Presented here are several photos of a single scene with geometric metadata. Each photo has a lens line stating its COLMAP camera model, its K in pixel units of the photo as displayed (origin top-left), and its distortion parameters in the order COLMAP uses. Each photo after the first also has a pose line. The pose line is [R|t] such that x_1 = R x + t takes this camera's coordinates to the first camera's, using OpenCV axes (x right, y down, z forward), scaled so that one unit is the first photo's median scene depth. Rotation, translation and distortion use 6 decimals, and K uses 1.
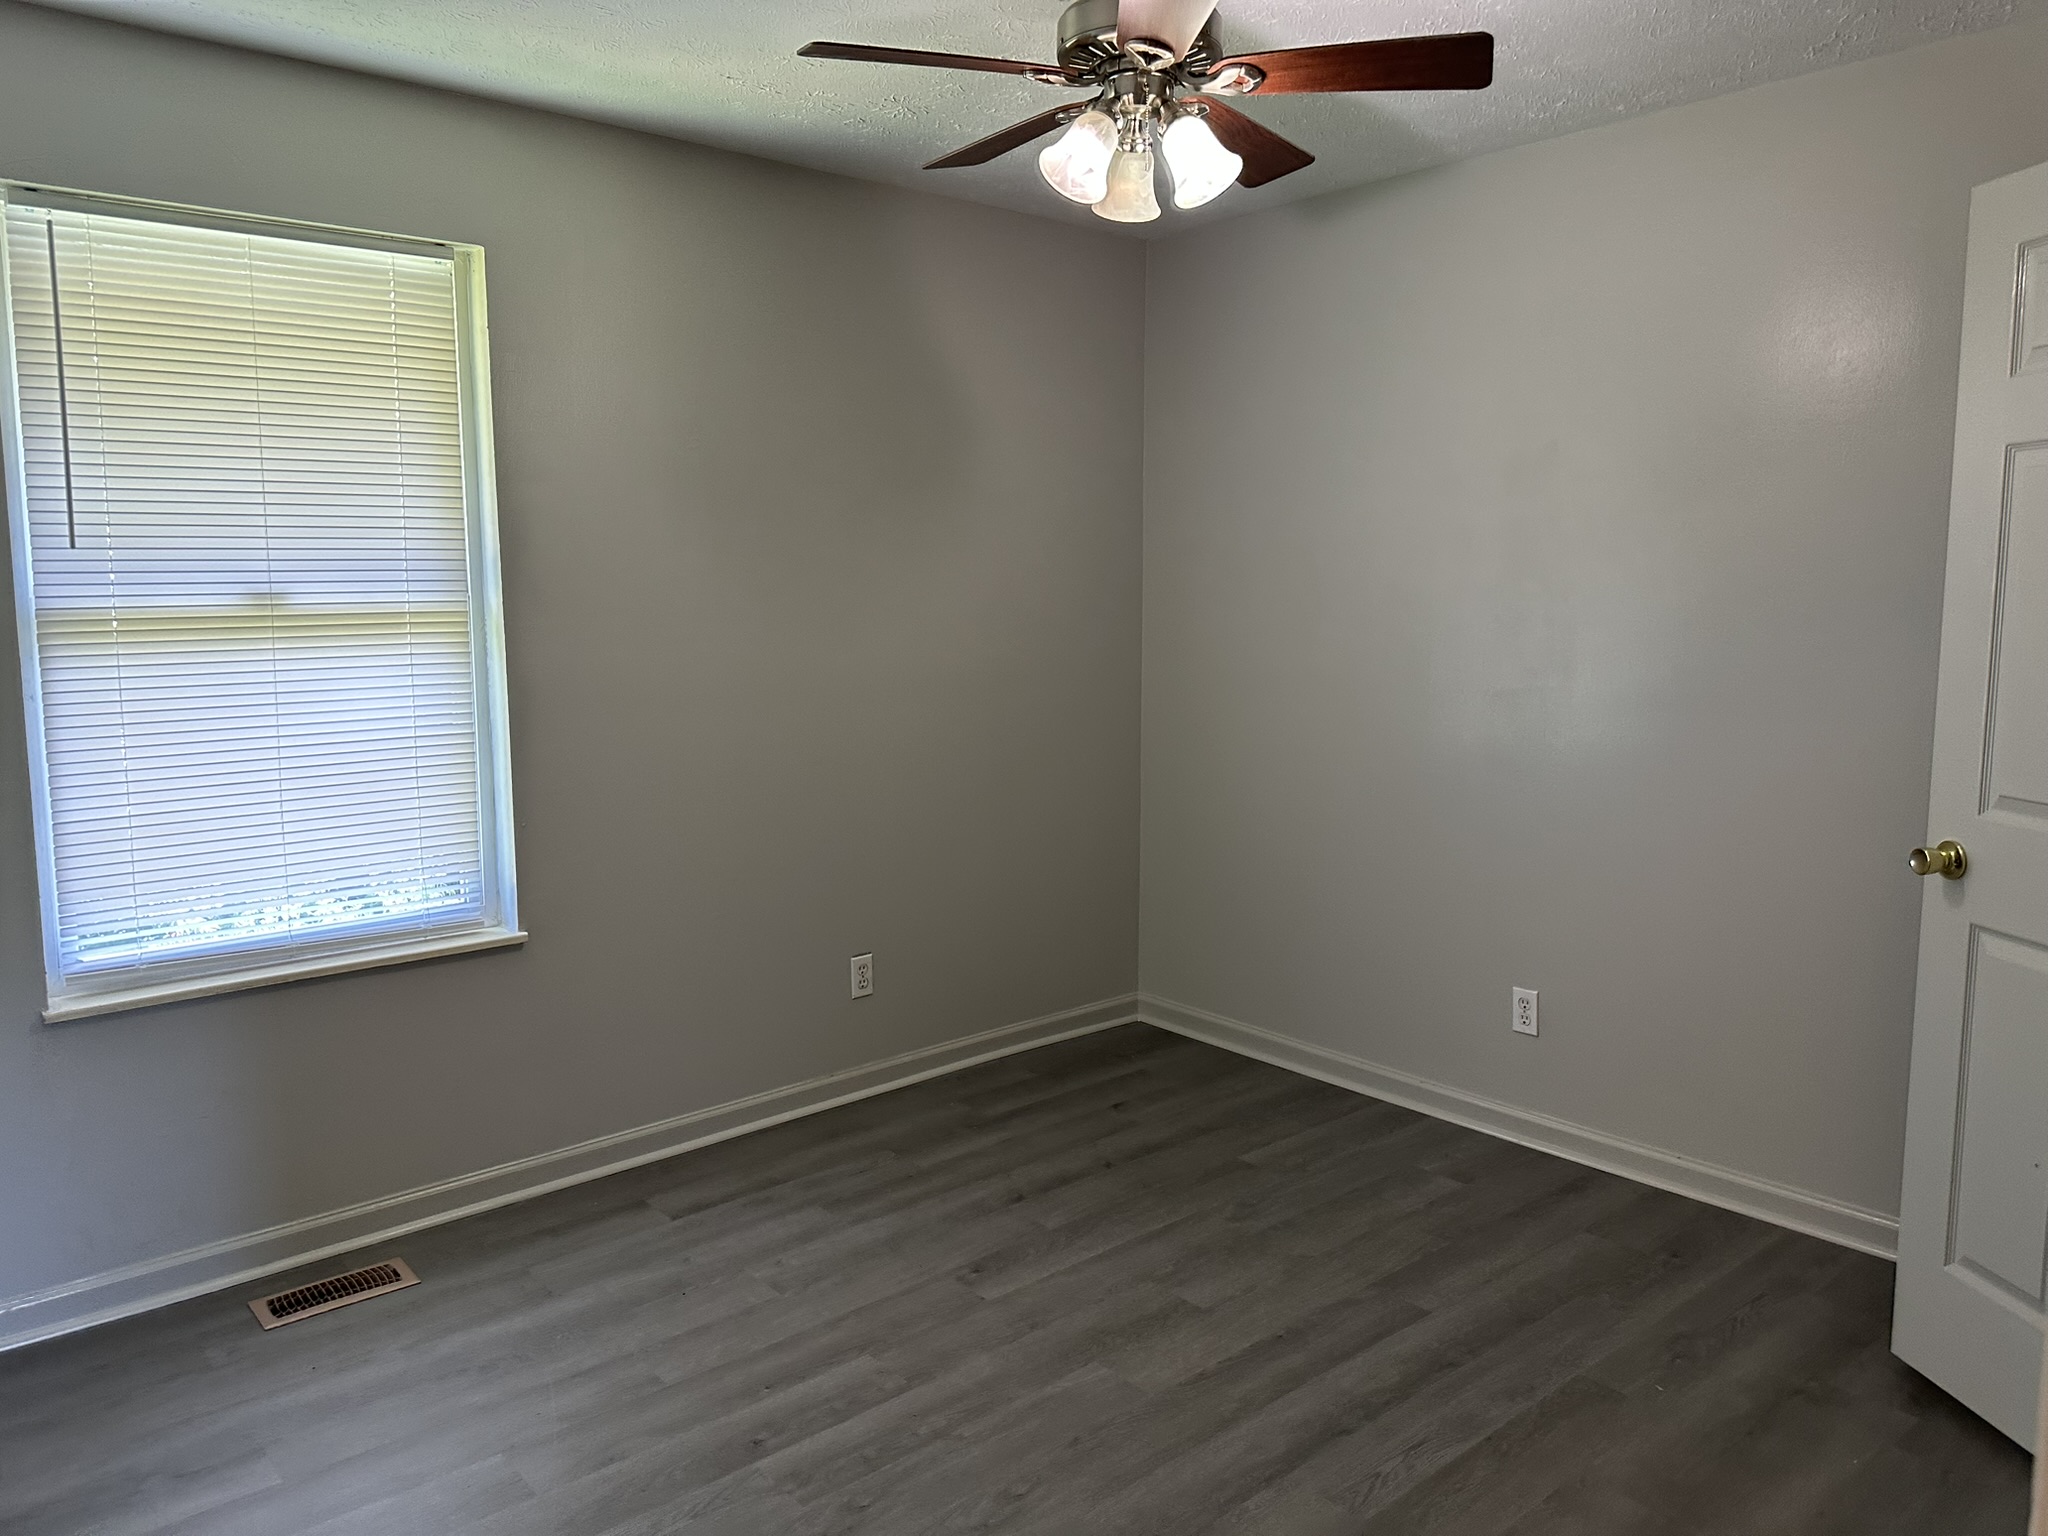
lens RADIAL K [[1430.0, 0, 1035.7], [0, 1430.0, 765.7], [0, 0, 1]] dist [0.008854, -0.023704]
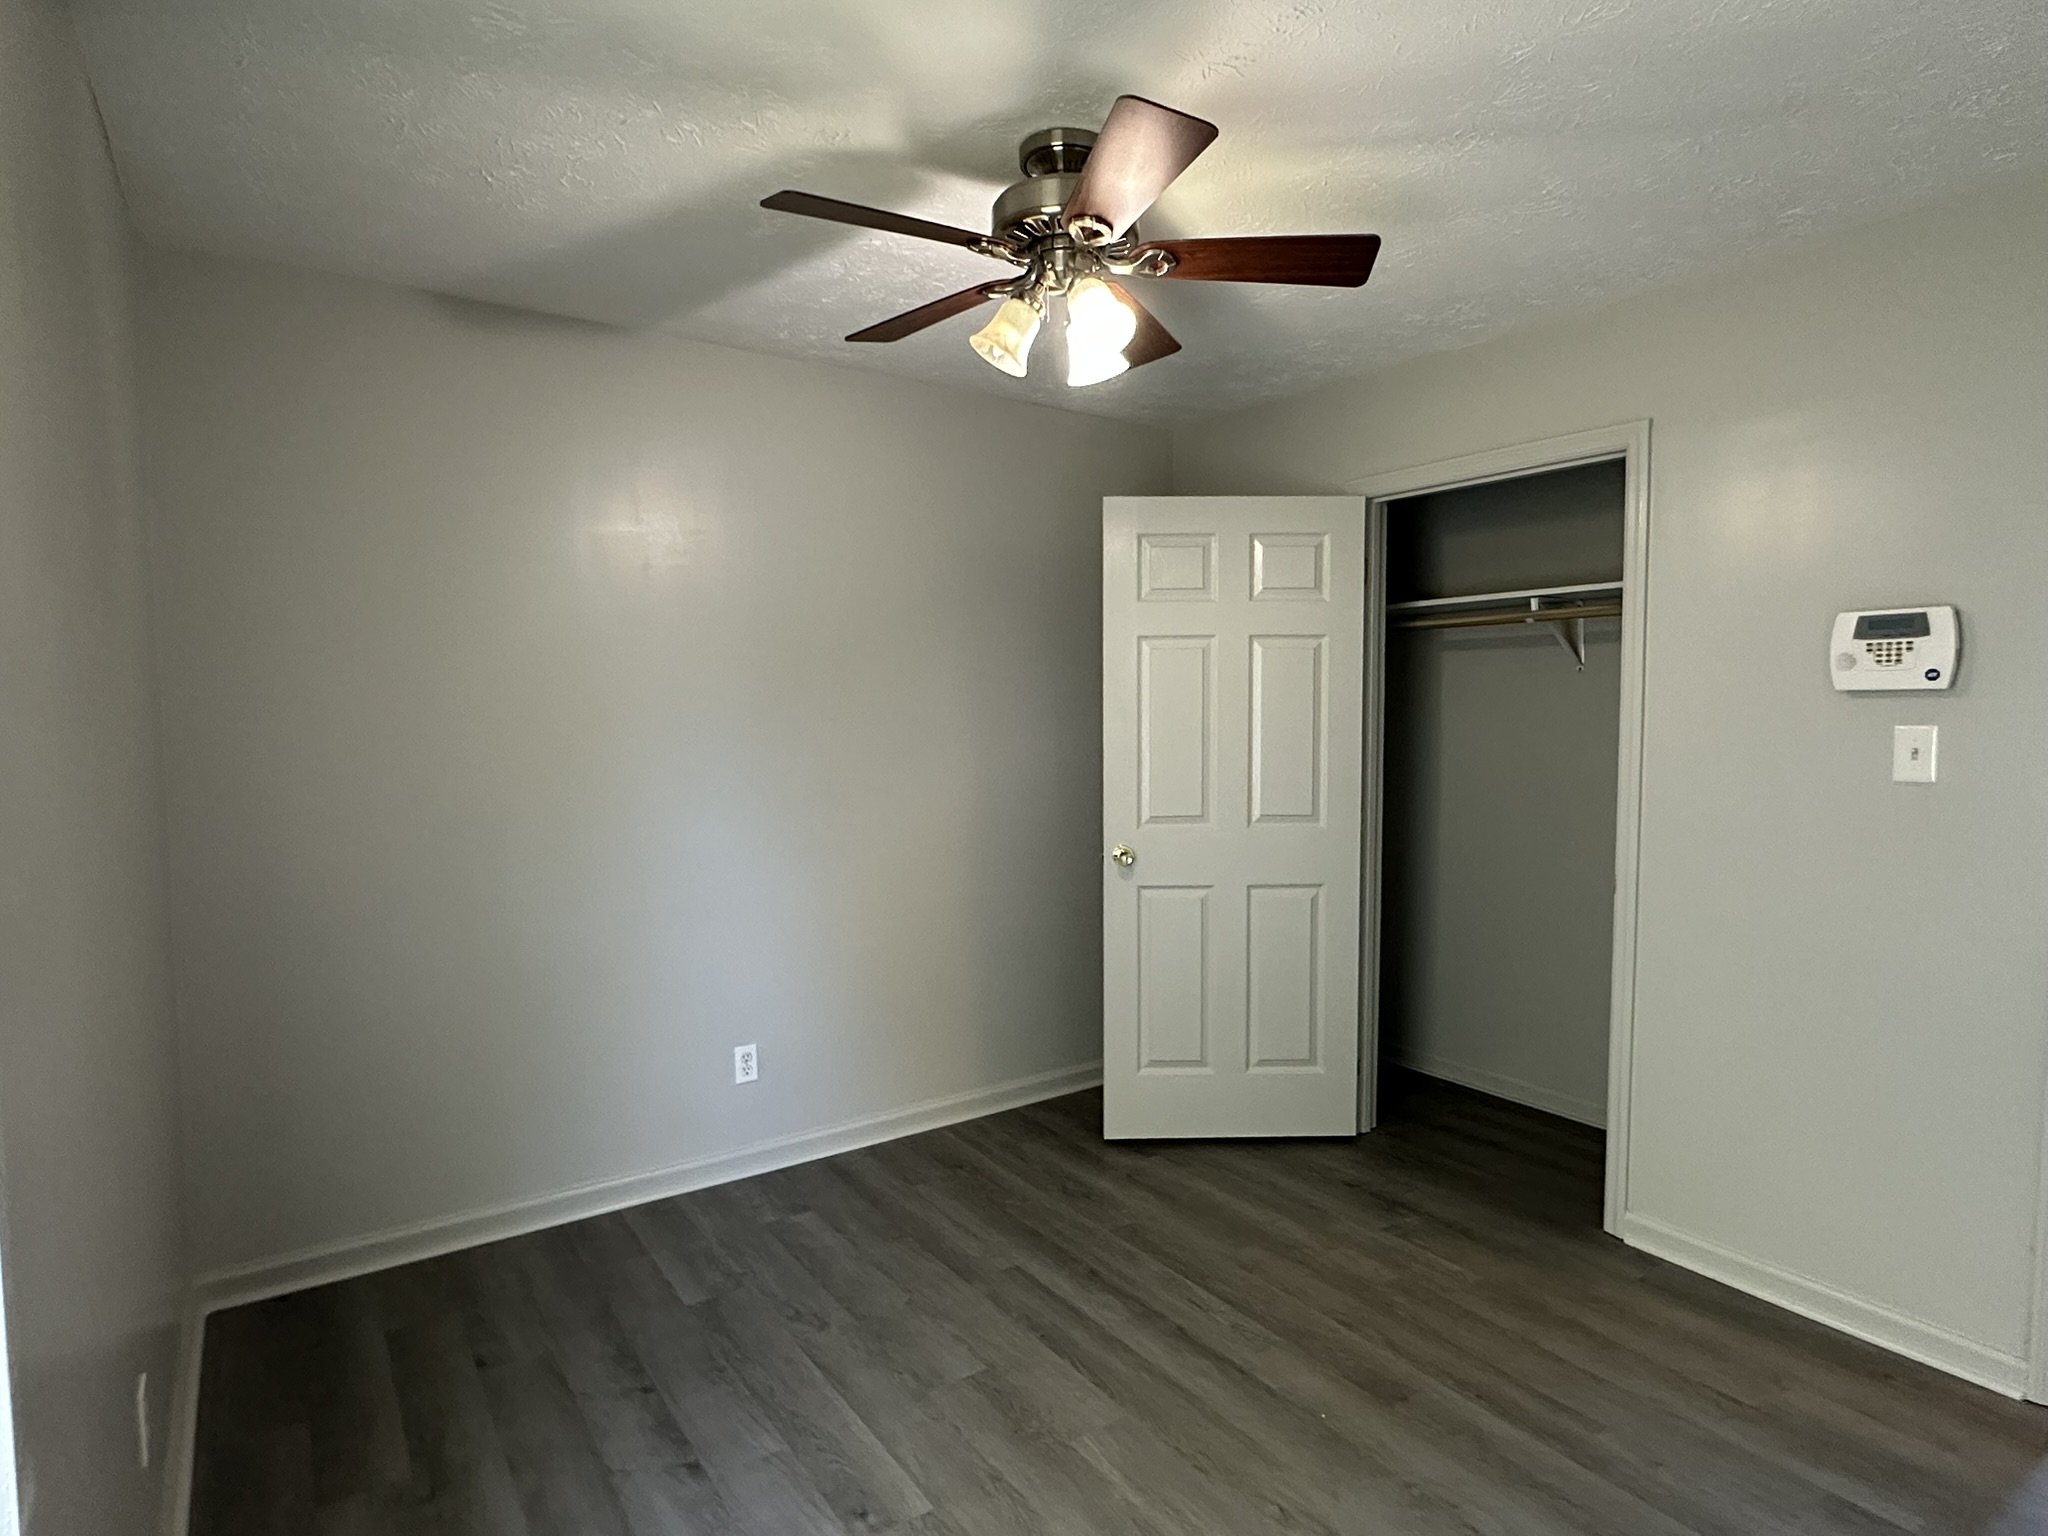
lens RADIAL K [[1081.4, 0, 1046.5], [0, 1081.4, 768.0], [0, 0, 1]] dist [0.004613, 0.000107]
pose [[0.127506, -0.063028, 0.989833, -0.623846], [0.133062, 0.990044, 0.045901, -0.102252], [-0.982872, 0.125857, 0.134623, 0.727372]]
